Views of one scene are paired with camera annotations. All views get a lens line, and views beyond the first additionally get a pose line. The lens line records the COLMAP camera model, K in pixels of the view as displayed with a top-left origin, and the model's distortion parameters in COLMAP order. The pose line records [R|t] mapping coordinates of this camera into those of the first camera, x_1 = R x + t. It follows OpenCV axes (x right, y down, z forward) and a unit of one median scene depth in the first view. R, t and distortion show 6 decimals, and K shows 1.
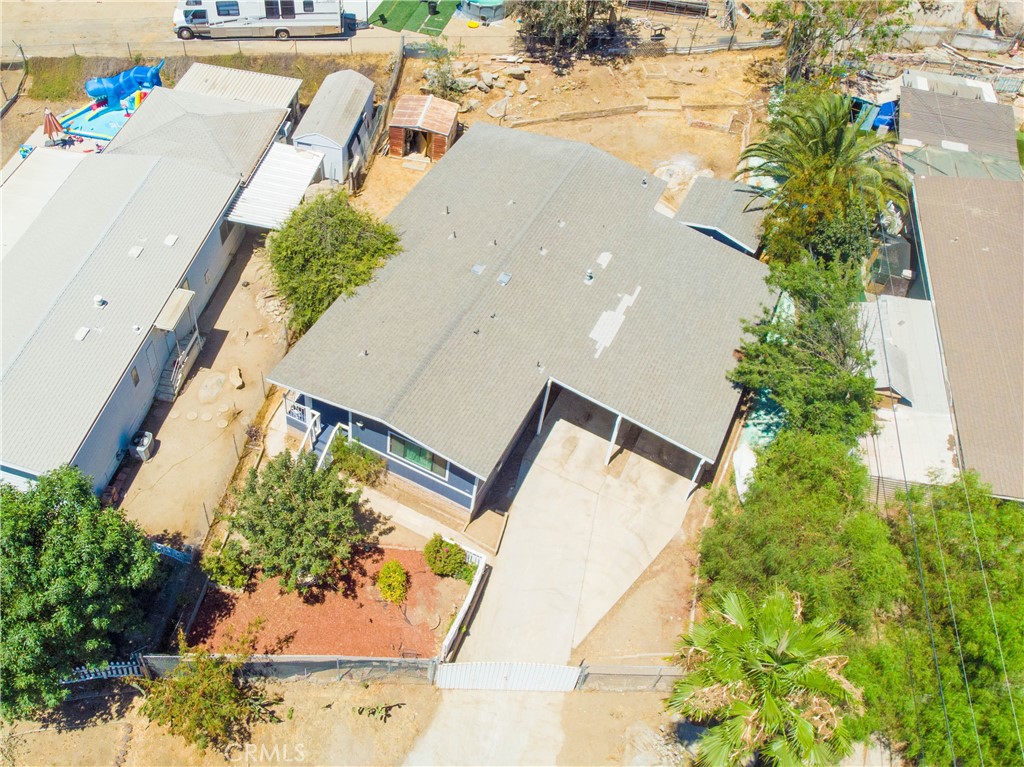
lens RADIAL K [[869.6, 0, 439.8], [0, 869.6, 383.3], [0, 0, 1]] dist [0.002395, 0.004709]
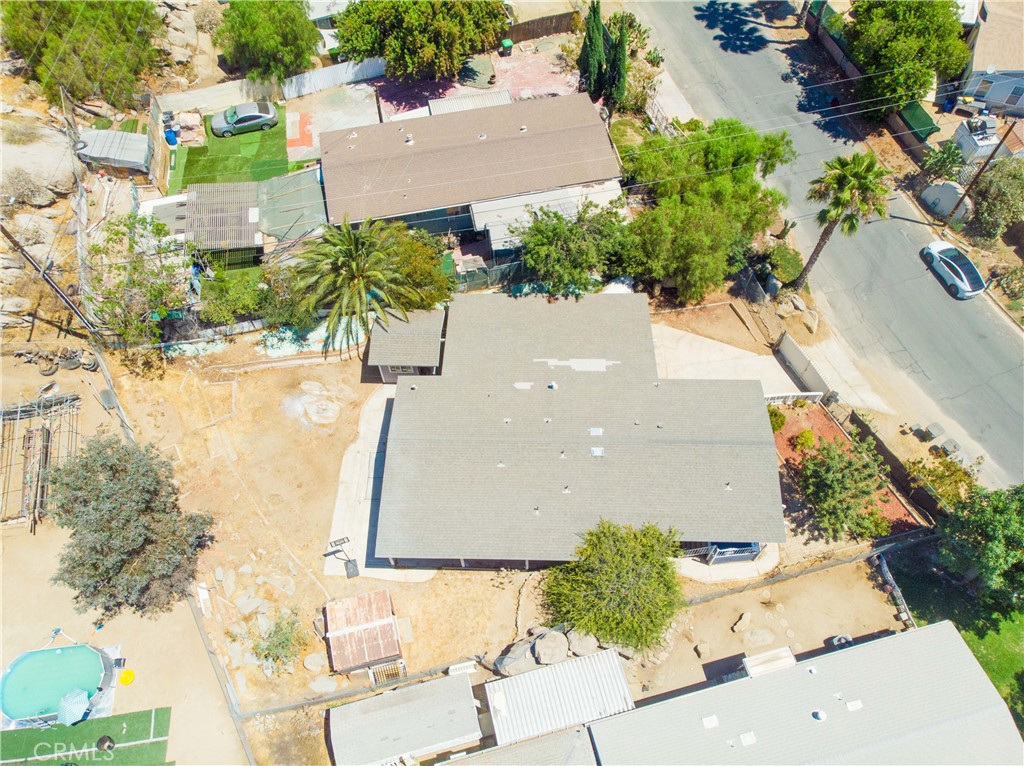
lens RADIAL K [[766.7, 0, 506.6], [0, 766.7, 382.4], [0, 0, 1]] dist [0.003833, -0.003207]
pose [[-0.446056, -0.785603, 0.428791, -0.297810], [0.676827, 0.017388, 0.735936, -1.060516], [-0.585610, 0.618486, 0.523962, 0.457557]]
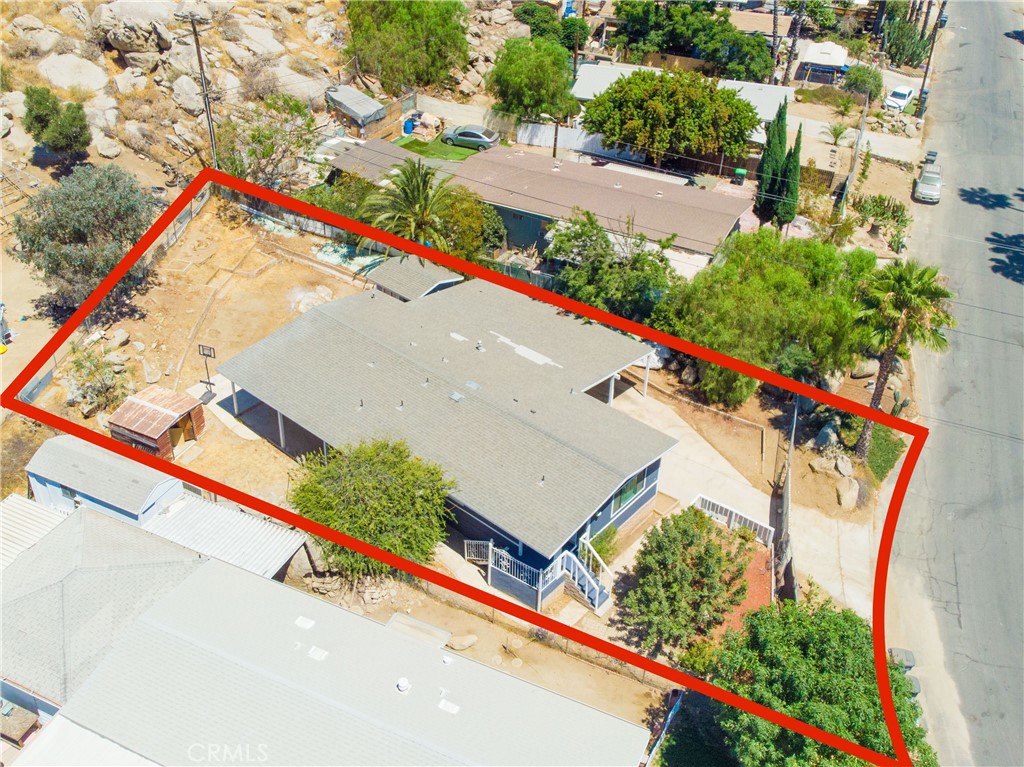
lens RADIAL K [[986.1, 0, 500.0], [0, 986.1, 307.6], [0, 0, 1]] dist [0.045528, -0.130428]
pose [[0.231513, -0.544661, 0.806068, -0.924074], [0.733223, 0.642251, 0.223379, -0.460039], [-0.639364, 0.539312, 0.548048, 0.222306]]
